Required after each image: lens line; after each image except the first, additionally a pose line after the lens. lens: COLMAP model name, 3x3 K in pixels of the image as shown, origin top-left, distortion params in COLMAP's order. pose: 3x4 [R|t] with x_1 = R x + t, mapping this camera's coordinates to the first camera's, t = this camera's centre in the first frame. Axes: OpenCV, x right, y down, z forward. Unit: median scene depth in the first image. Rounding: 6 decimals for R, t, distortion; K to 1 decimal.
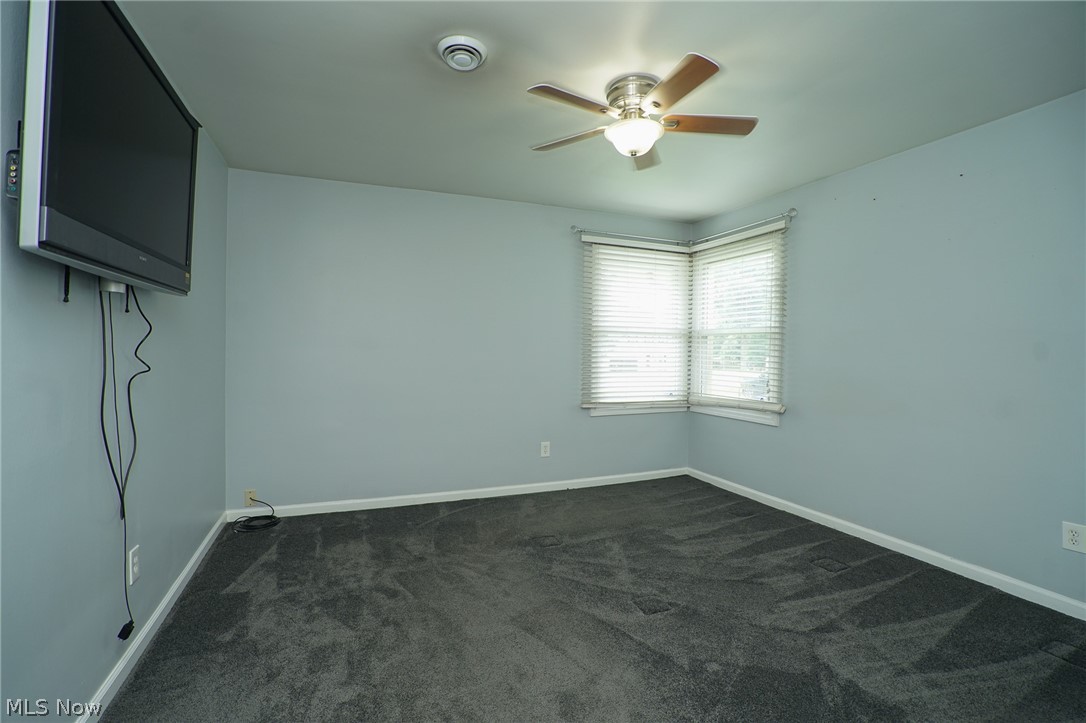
lens RADIAL K [[517.8, 0, 543.3], [0, 517.8, 357.1], [0, 0, 1]] dist [-0.065808, 0.028697]
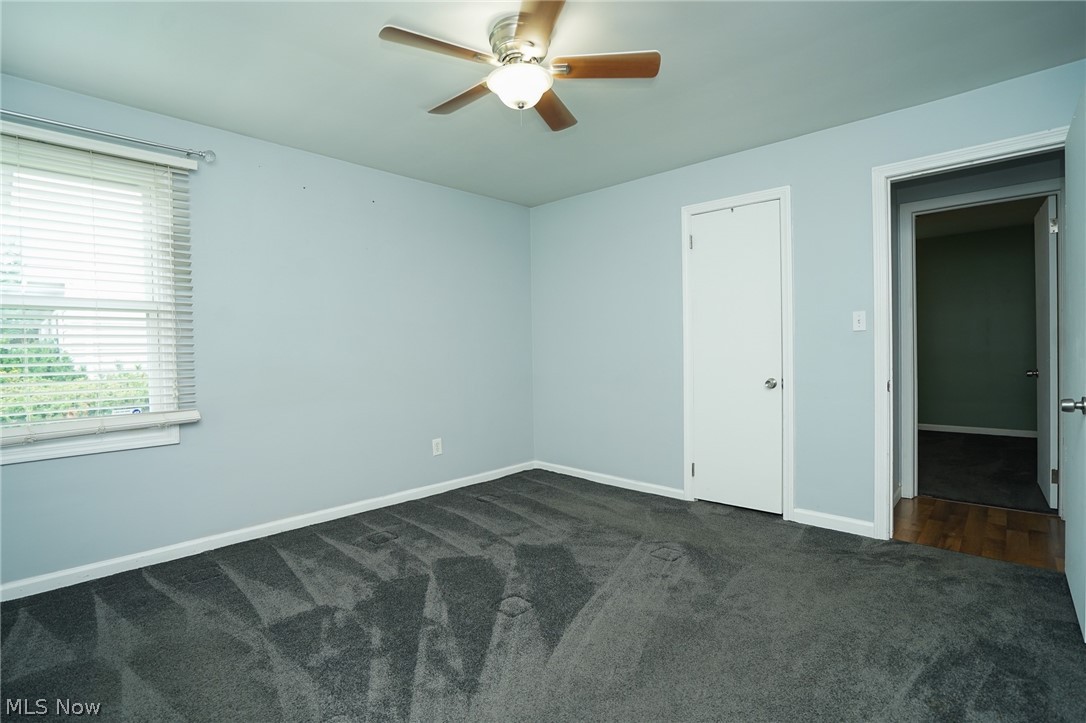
lens RADIAL K [[517.8, 0, 543.3], [0, 517.8, 357.1], [0, 0, 1]] dist [-0.065808, 0.028697]
pose [[-0.411546, -0.049400, 0.910049, -0.396184], [-0.004514, 0.998628, 0.052167, -0.025646], [-0.911378, 0.017361, -0.411204, 0.824991]]
